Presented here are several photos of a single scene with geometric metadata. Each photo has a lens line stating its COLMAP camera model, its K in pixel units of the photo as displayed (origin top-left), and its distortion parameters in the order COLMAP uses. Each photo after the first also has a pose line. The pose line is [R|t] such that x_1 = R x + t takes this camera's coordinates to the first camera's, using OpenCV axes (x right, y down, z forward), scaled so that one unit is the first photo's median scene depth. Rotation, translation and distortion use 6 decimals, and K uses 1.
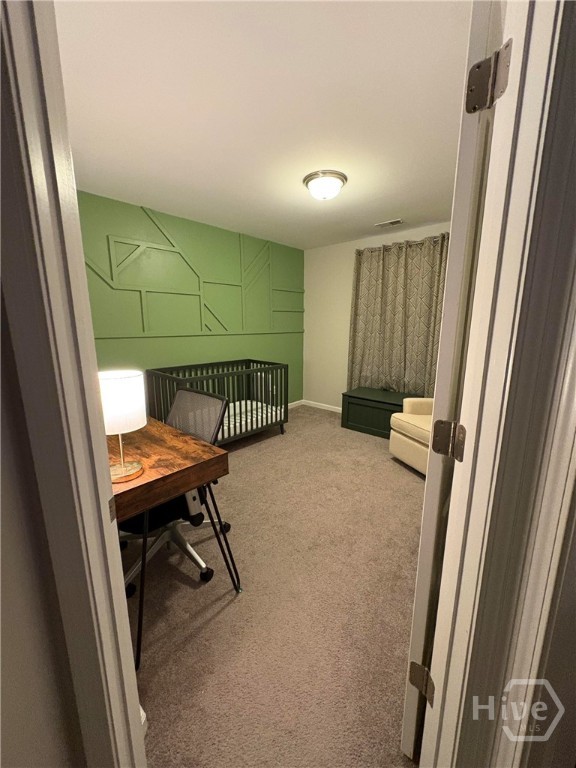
lens RADIAL K [[303.6, 0, 287.1], [0, 303.6, 383.1], [0, 0, 1]] dist [-0.000097, 0.000601]
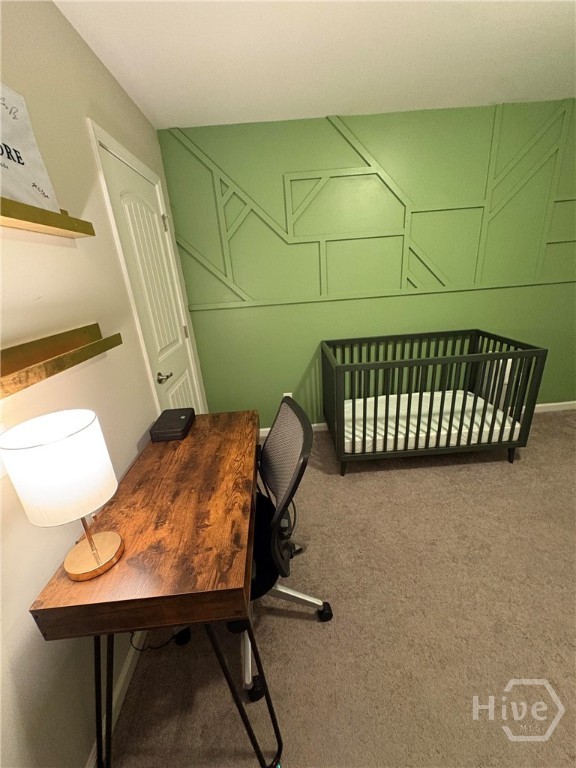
lens RADIAL K [[303.6, 0, 286.8], [0, 303.6, 383.4], [0, 0, 1]] dist [-0.000097, 0.000601]
pose [[0.705759, 0.193567, -0.681496, 0.061999], [-0.064458, 0.975505, 0.210321, -0.098500], [0.705514, -0.104508, 0.700948, 0.329418]]
